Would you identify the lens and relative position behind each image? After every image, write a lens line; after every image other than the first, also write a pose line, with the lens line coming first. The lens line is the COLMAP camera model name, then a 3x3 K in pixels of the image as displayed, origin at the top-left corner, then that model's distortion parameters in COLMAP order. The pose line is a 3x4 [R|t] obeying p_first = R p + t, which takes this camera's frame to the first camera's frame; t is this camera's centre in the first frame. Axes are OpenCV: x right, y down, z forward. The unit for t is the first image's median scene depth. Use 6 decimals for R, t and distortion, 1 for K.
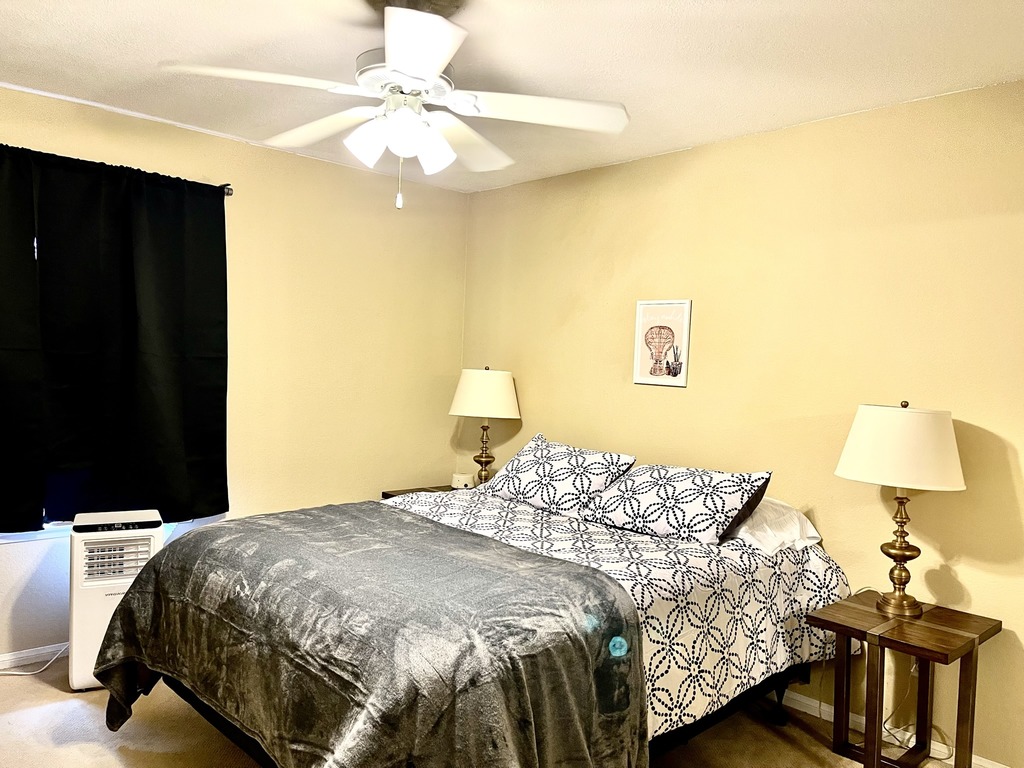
lens RADIAL K [[822.6, 0, 495.5], [0, 822.6, 386.9], [0, 0, 1]] dist [0.065399, -0.101047]
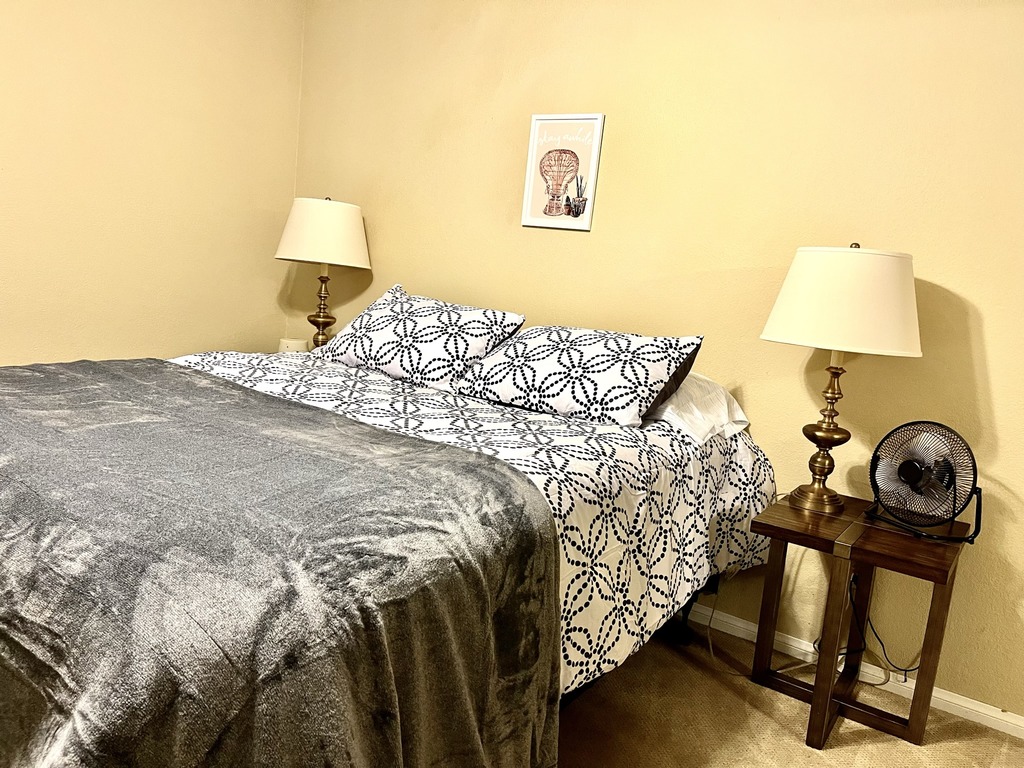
lens RADIAL K [[822.6, 0, 495.5], [0, 822.6, 386.9], [0, 0, 1]] dist [0.065399, -0.101047]
pose [[0.980733, 0.026027, 0.193611, -0.004131], [-0.050468, 0.991197, 0.122399, 0.074946], [-0.188721, -0.129812, 0.973413, 0.326387]]
